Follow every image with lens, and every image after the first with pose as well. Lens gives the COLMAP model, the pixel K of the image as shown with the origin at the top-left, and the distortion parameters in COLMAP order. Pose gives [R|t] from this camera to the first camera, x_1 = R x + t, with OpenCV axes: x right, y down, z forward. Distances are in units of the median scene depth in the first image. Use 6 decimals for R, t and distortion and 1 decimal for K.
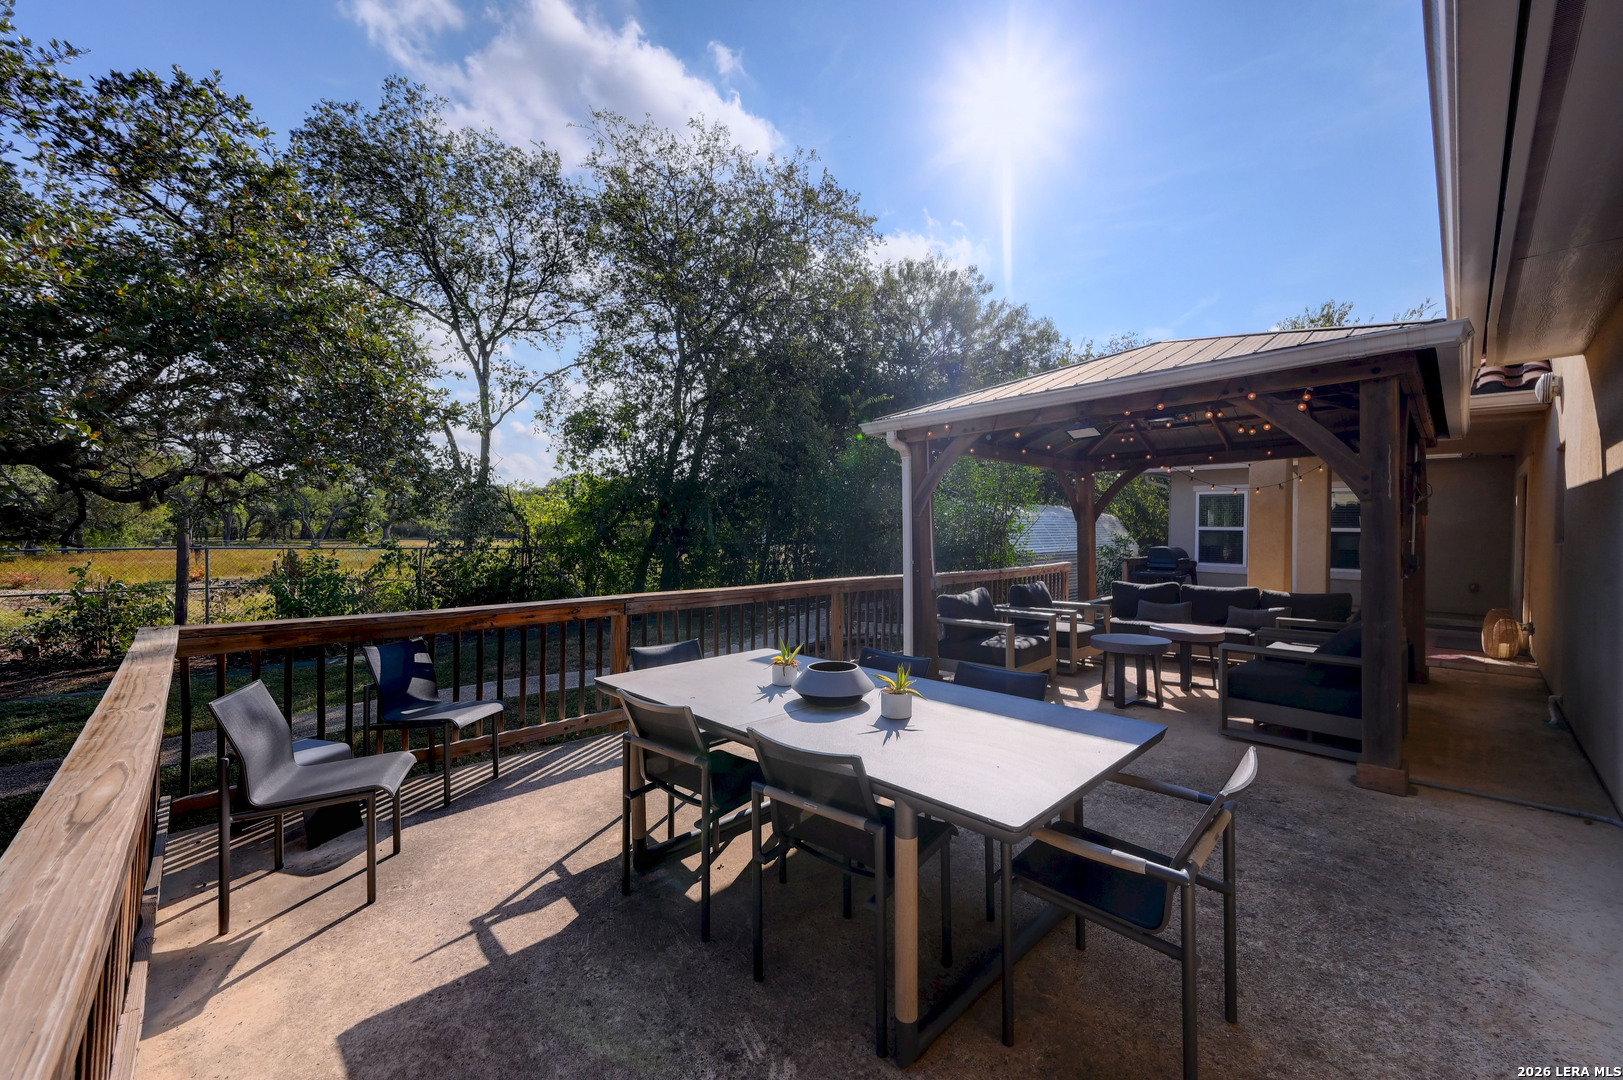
lens RADIAL K [[637.4, 0, 810.2], [0, 637.4, 534.5], [0, 0, 1]] dist [-0.003588, -0.000240]
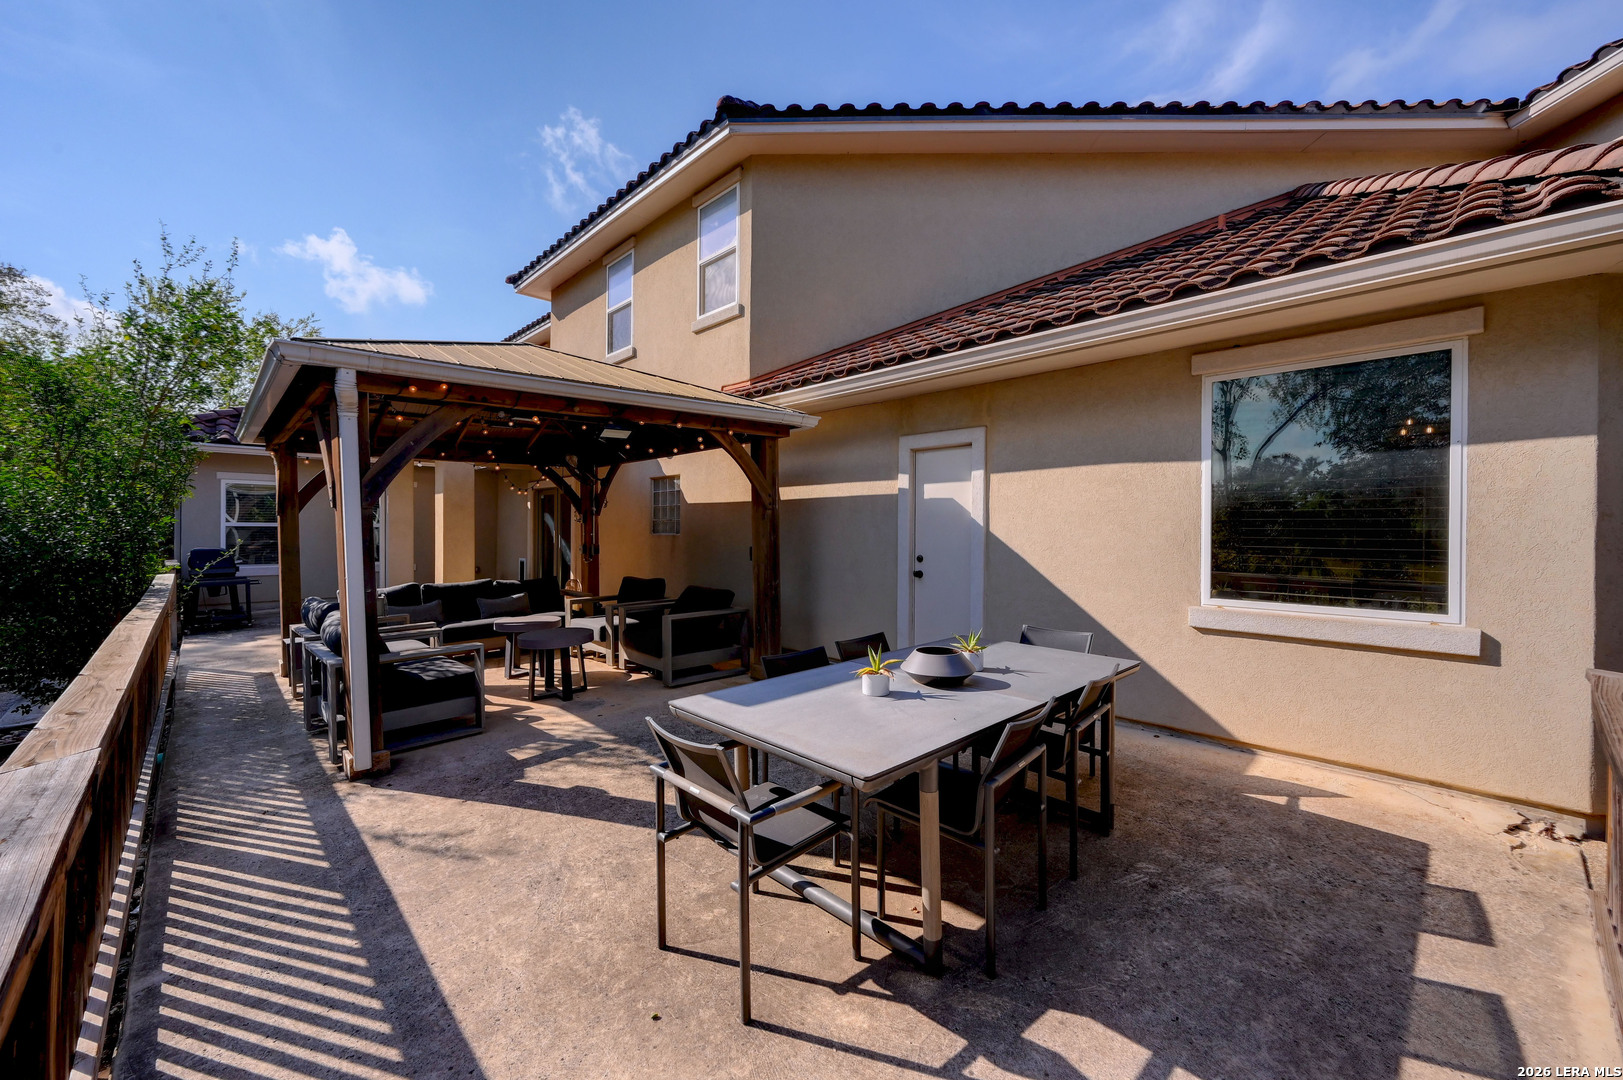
lens RADIAL K [[637.4, 0, 809.4], [0, 637.4, 532.4], [0, 0, 1]] dist [-0.003588, -0.000240]
pose [[0.006794, -0.009514, 0.999932, -1.027124], [0.004915, 0.999943, 0.009481, -0.012463], [-0.999965, 0.004850, 0.006841, 1.143701]]
